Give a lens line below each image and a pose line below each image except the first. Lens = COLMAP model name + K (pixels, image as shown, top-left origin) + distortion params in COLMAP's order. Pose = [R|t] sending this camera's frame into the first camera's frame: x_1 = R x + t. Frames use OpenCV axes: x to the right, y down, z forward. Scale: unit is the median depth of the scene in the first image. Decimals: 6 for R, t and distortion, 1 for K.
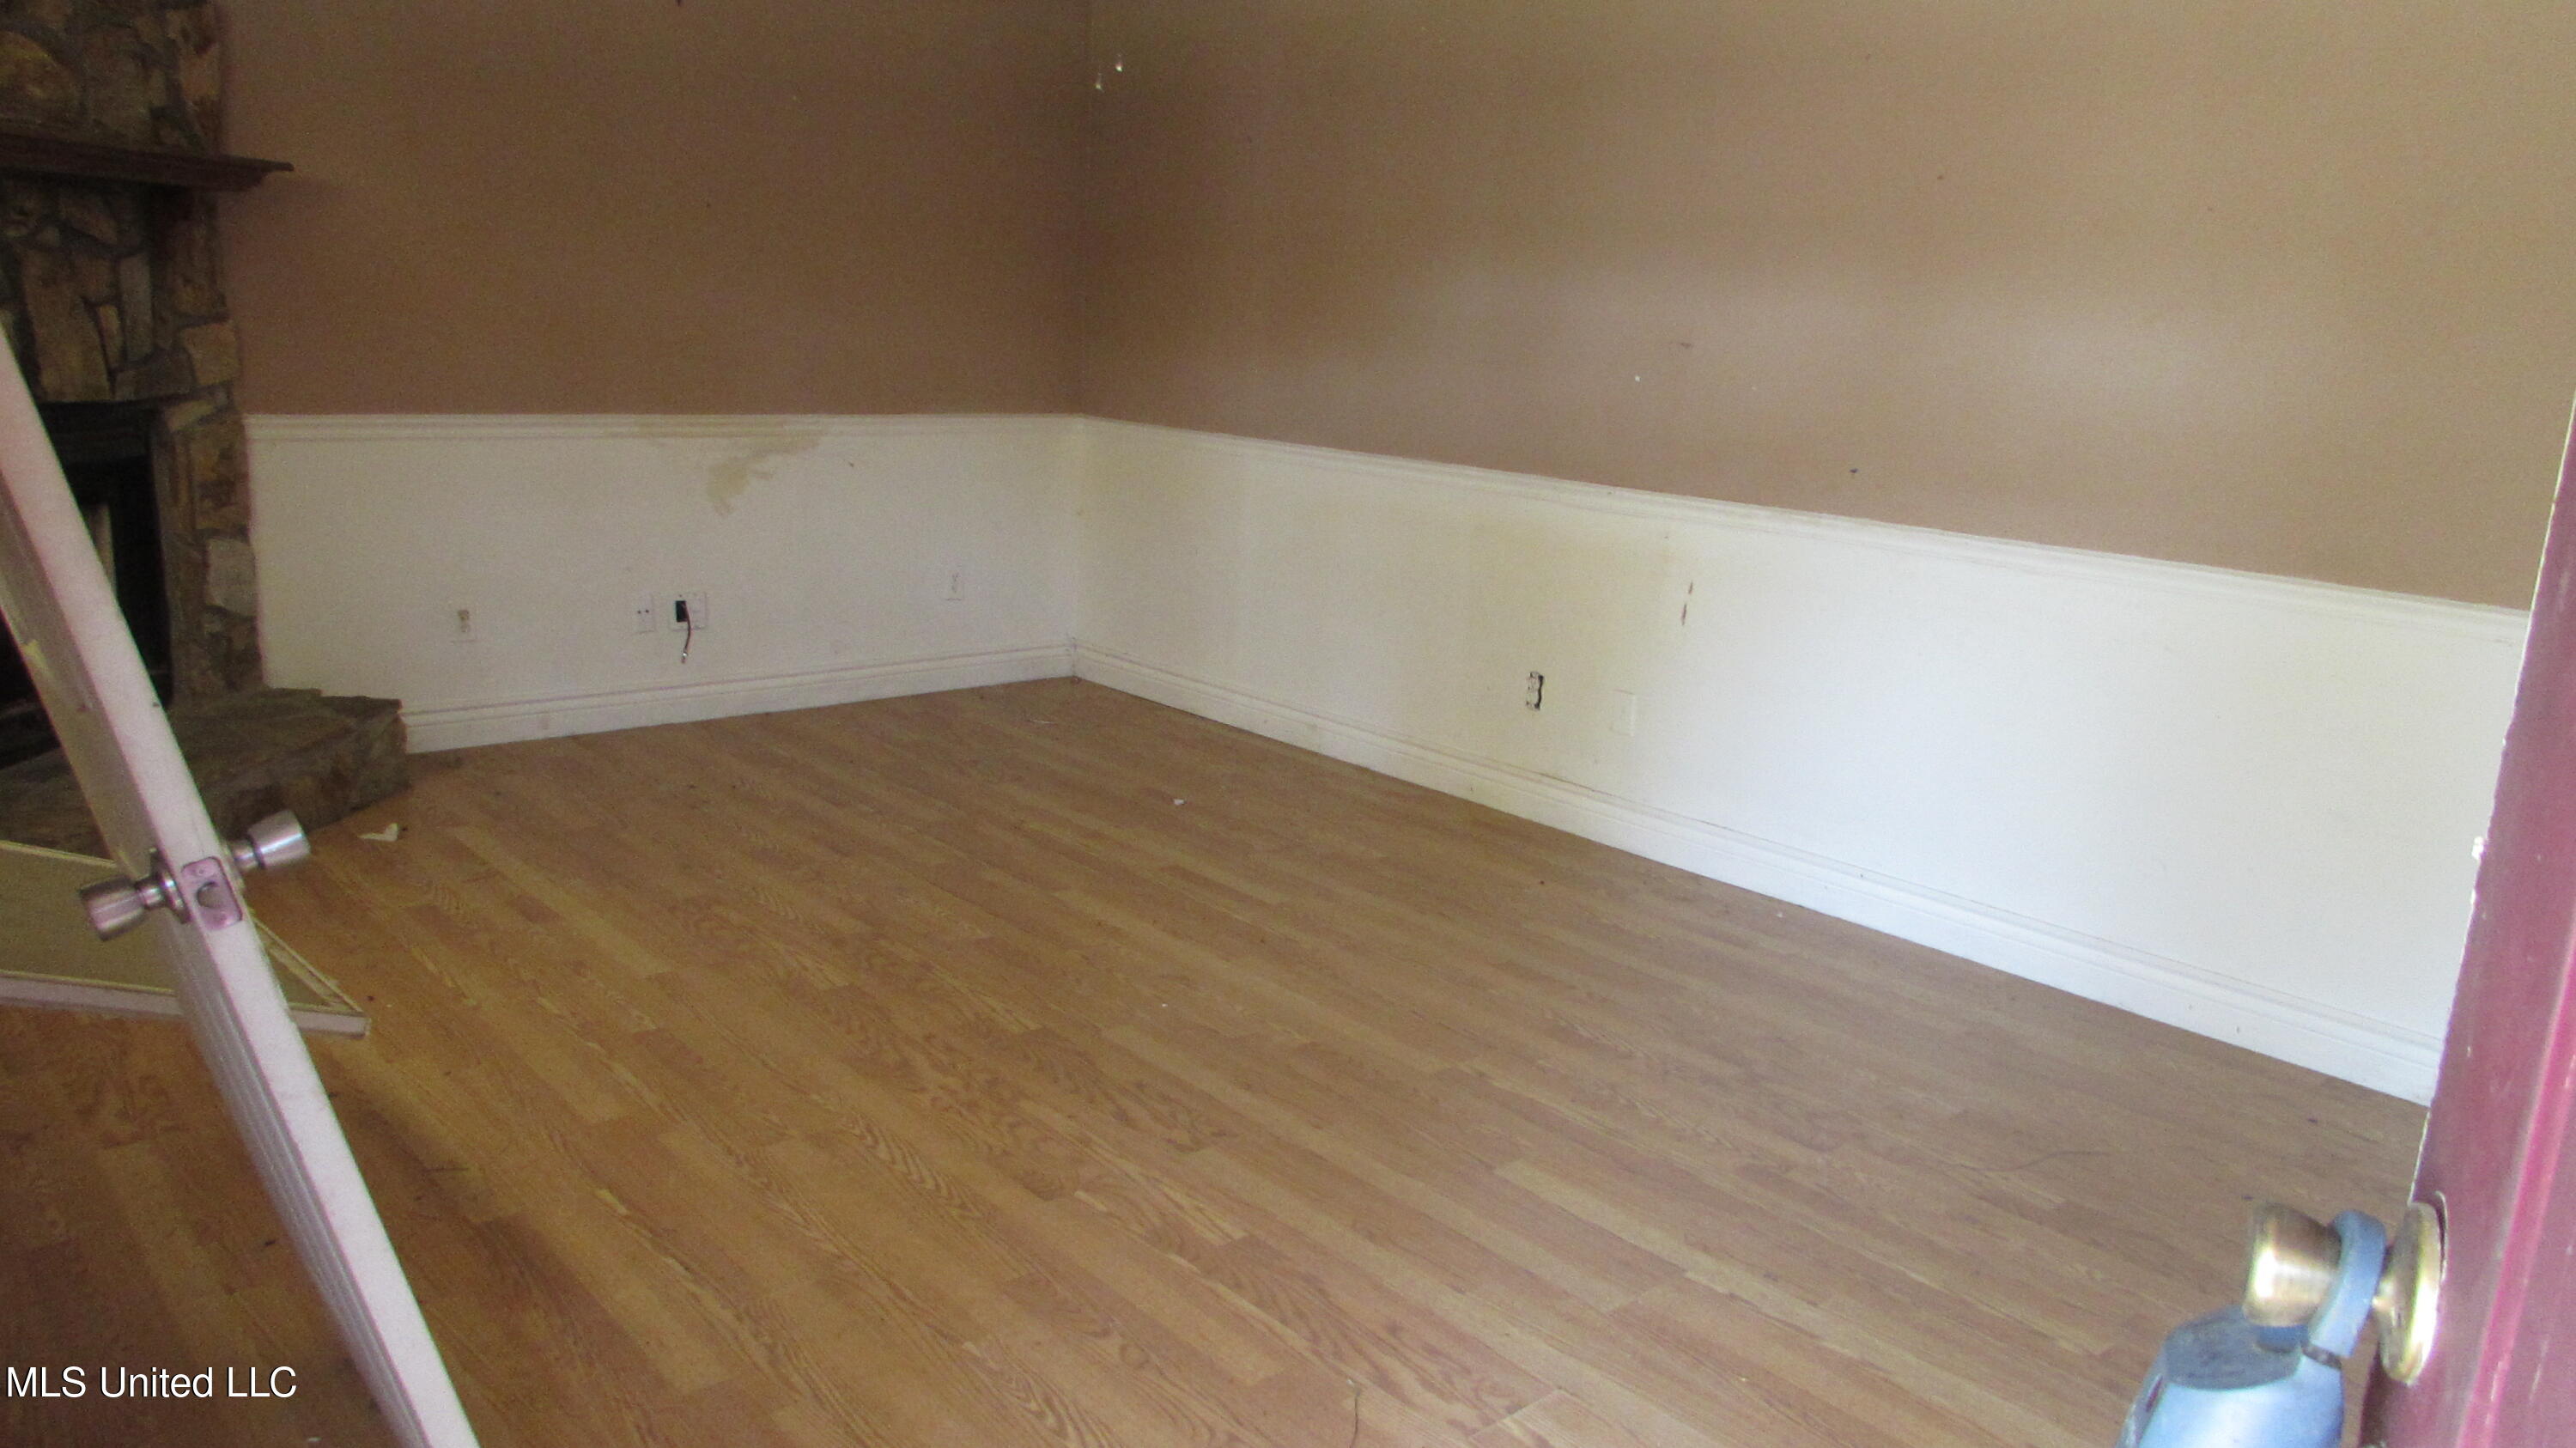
lens RADIAL K [[1791.7, 0, 1285.7], [0, 1791.7, 728.4], [0, 0, 1]] dist [-0.039640, 0.009763]
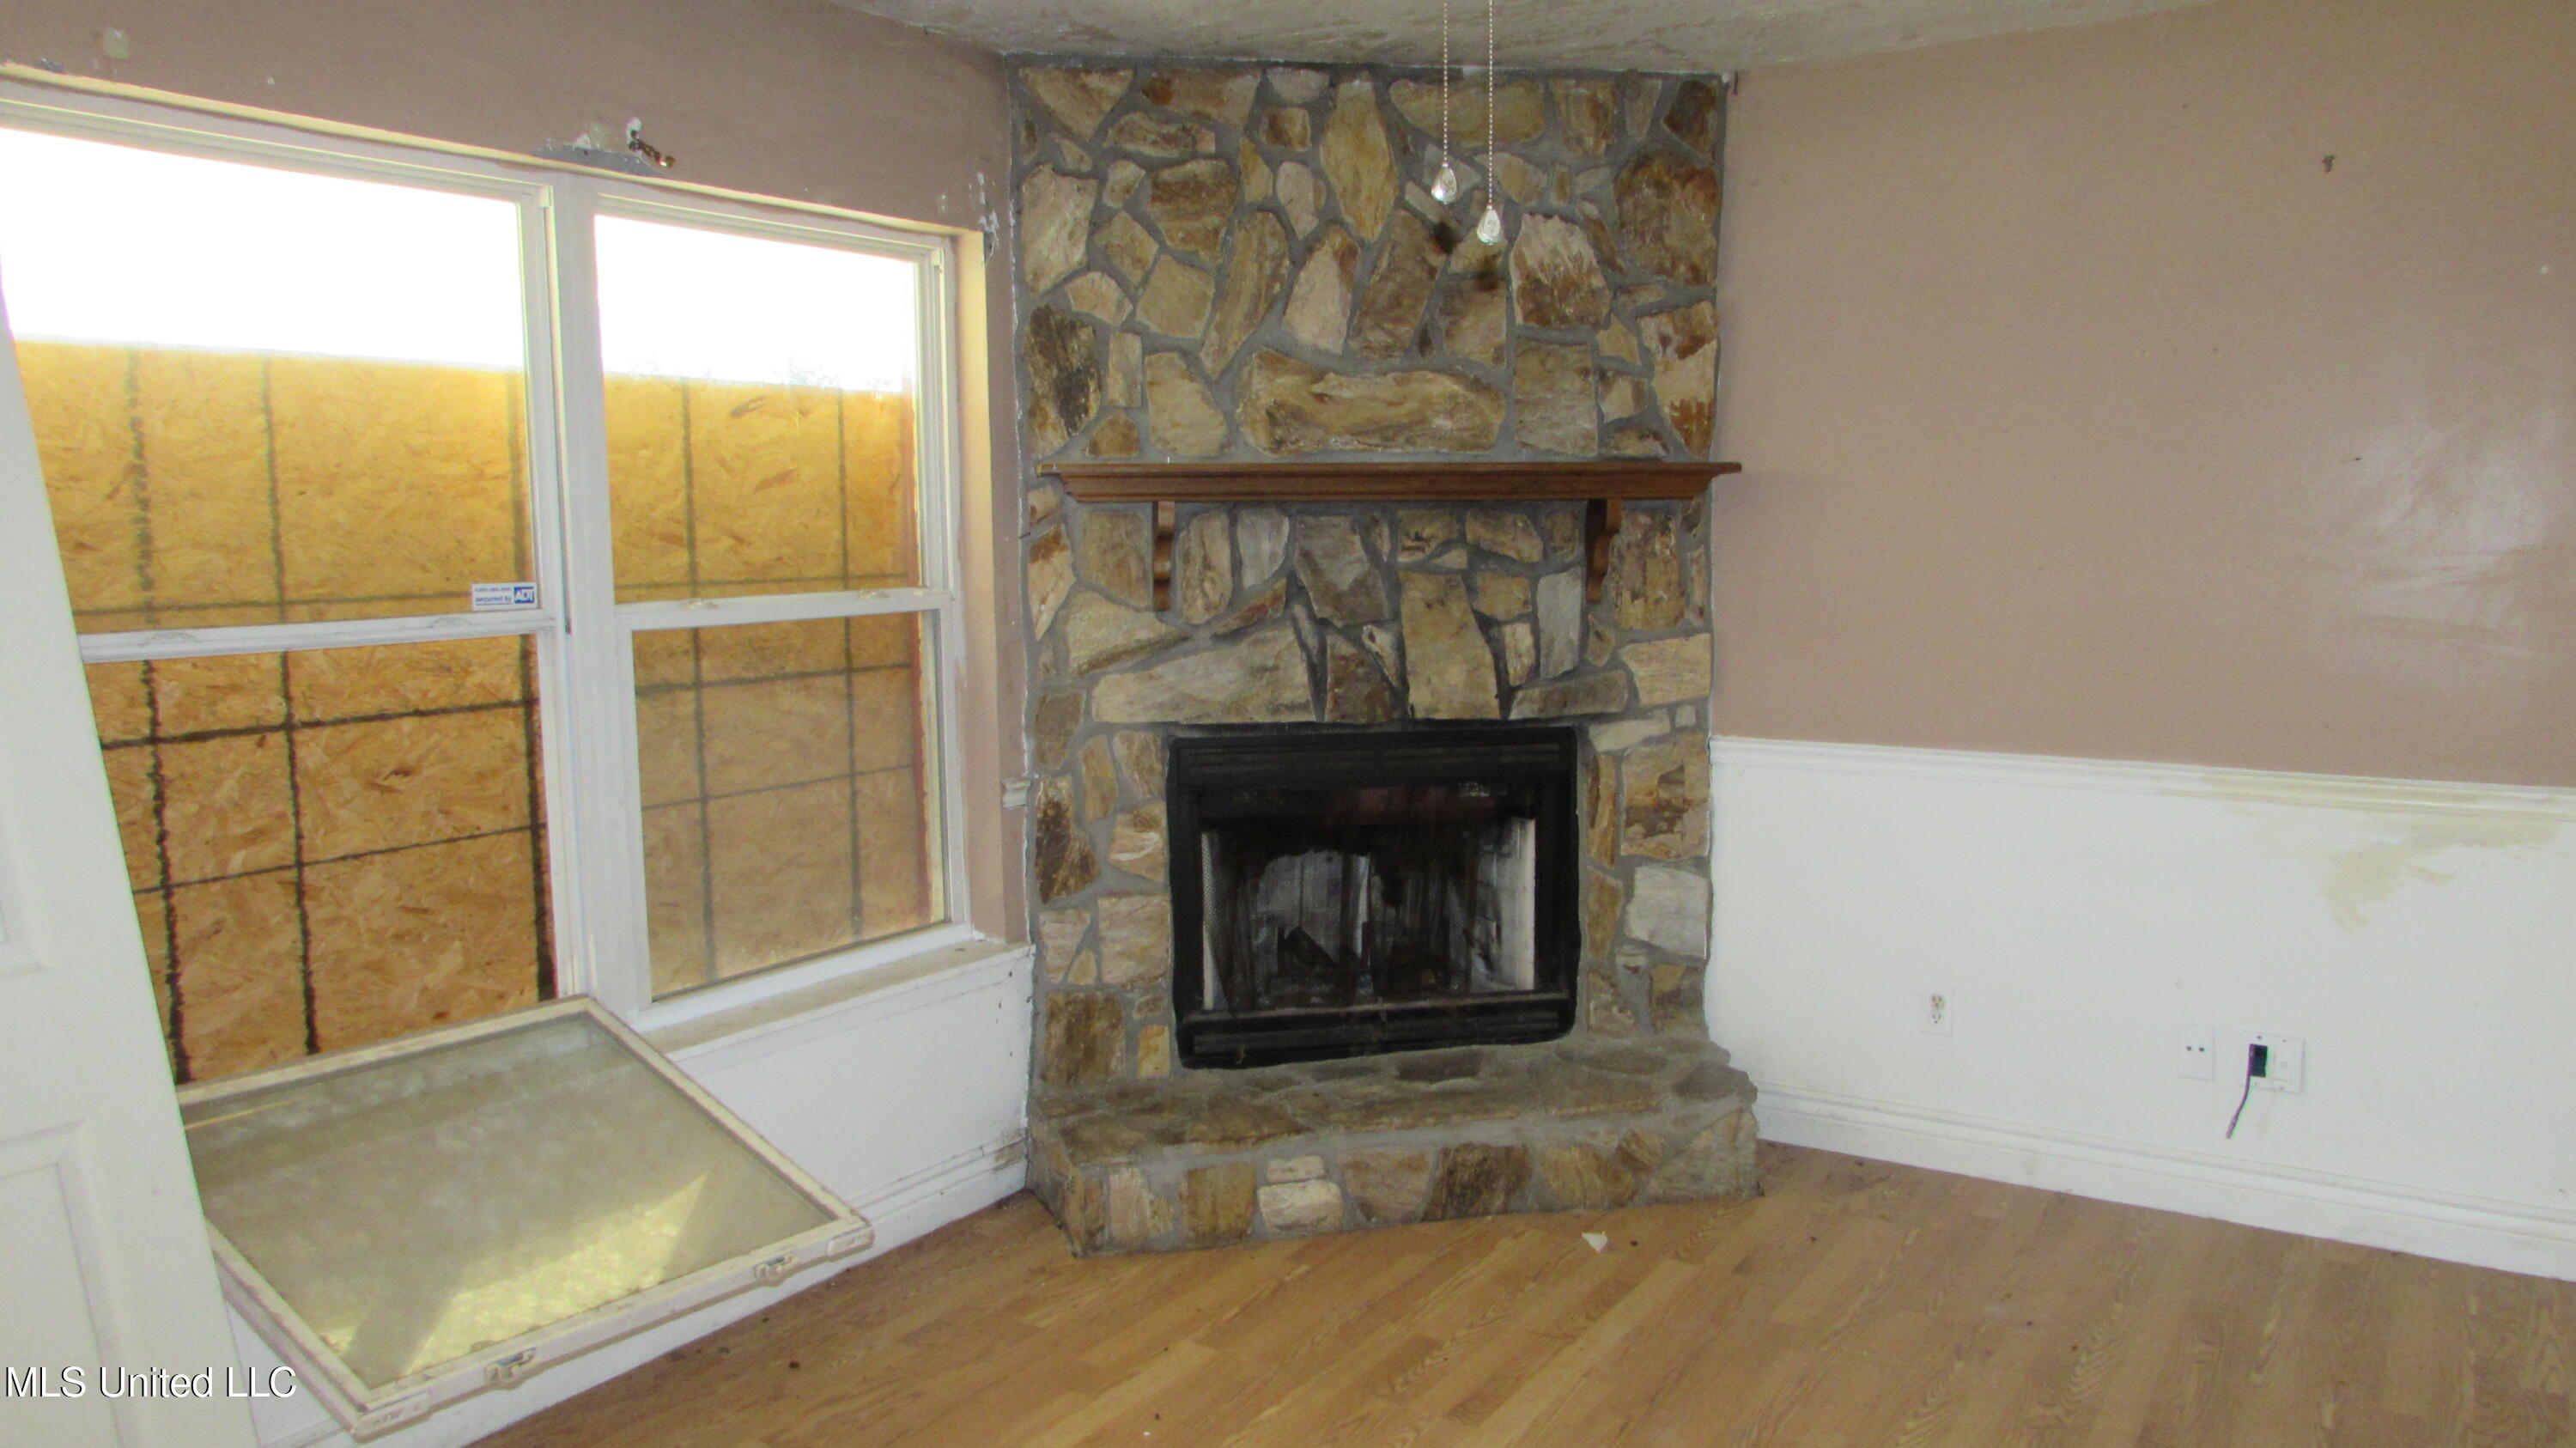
lens RADIAL K [[1791.7, 0, 1288.8], [0, 1791.7, 711.3], [0, 0, 1]] dist [-0.039640, 0.009763]
pose [[0.246268, 0.045047, -0.968154, 0.256287], [-0.196758, 0.980442, -0.004431, -0.150656], [0.949020, 0.191584, 0.250315, 0.590801]]
